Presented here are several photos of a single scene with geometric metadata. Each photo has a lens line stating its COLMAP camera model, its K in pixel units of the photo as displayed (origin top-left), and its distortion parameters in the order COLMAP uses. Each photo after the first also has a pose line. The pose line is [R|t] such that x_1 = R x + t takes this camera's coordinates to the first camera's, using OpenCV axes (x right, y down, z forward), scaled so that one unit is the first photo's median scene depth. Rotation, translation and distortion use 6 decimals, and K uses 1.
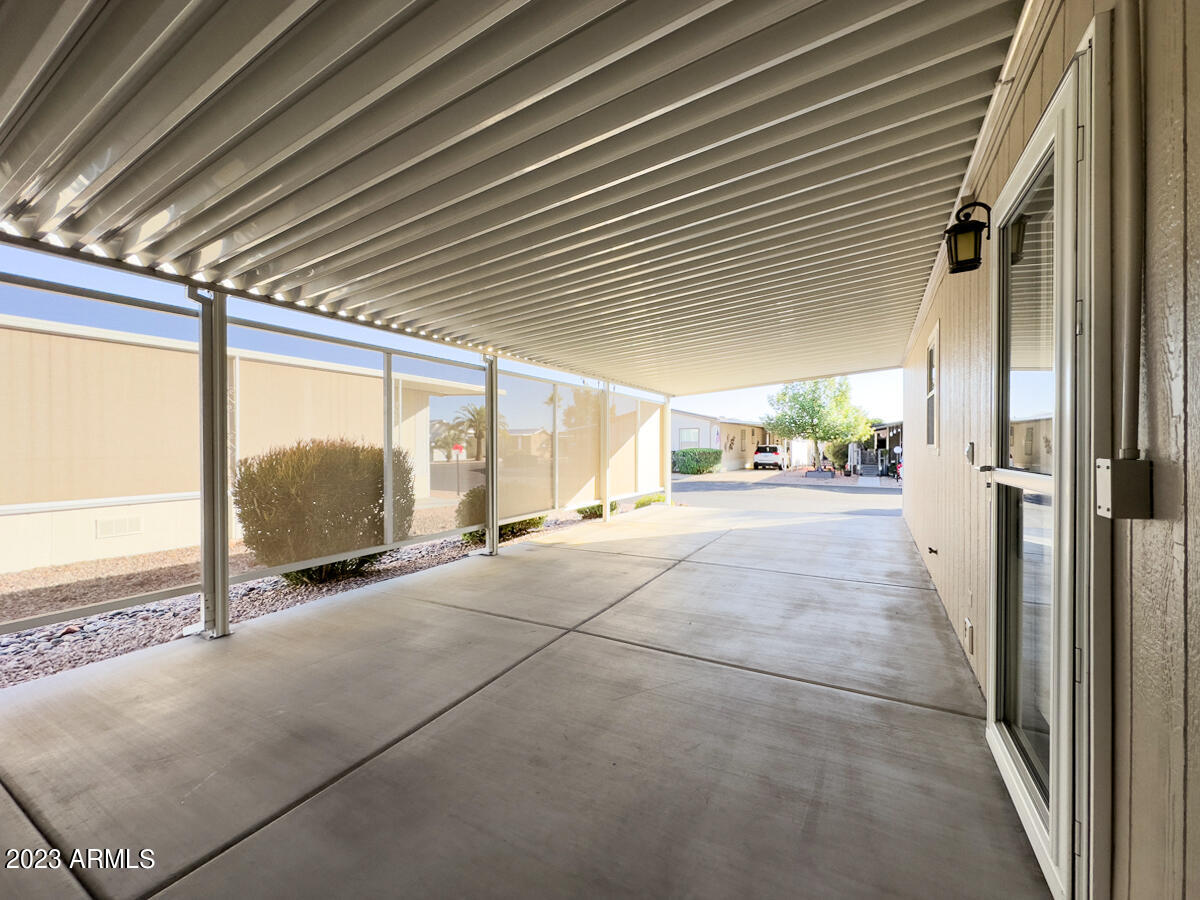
lens RADIAL K [[483.4, 0, 599.3], [0, 483.4, 447.5], [0, 0, 1]] dist [0.000600, -0.000186]
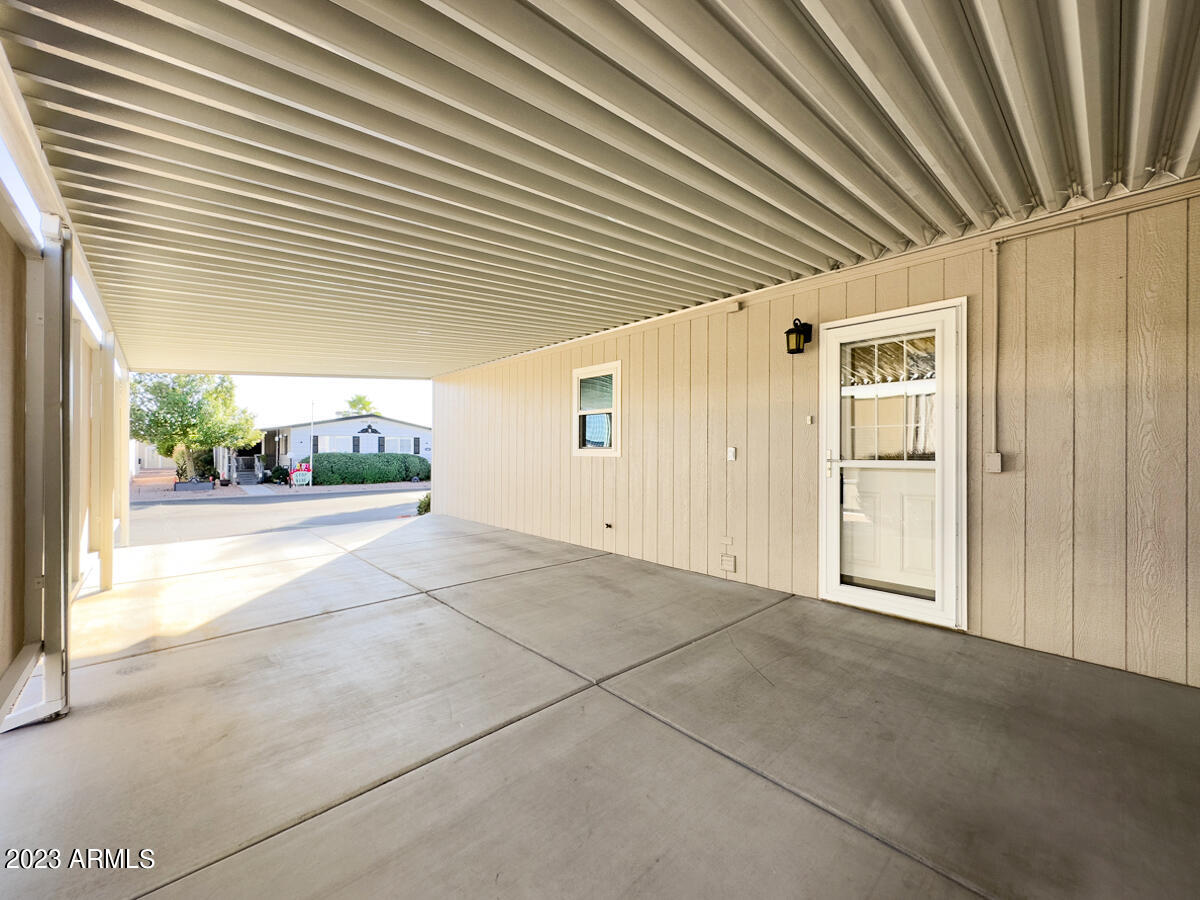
lens RADIAL K [[483.4, 0, 601.8], [0, 483.4, 450.6], [0, 0, 1]] dist [0.000600, -0.000186]
pose [[0.312160, -0.000711, 0.950029, -0.721759], [0.005200, 0.999986, -0.000960, 0.000327], [-0.950015, 0.005240, 0.312160, 0.668931]]
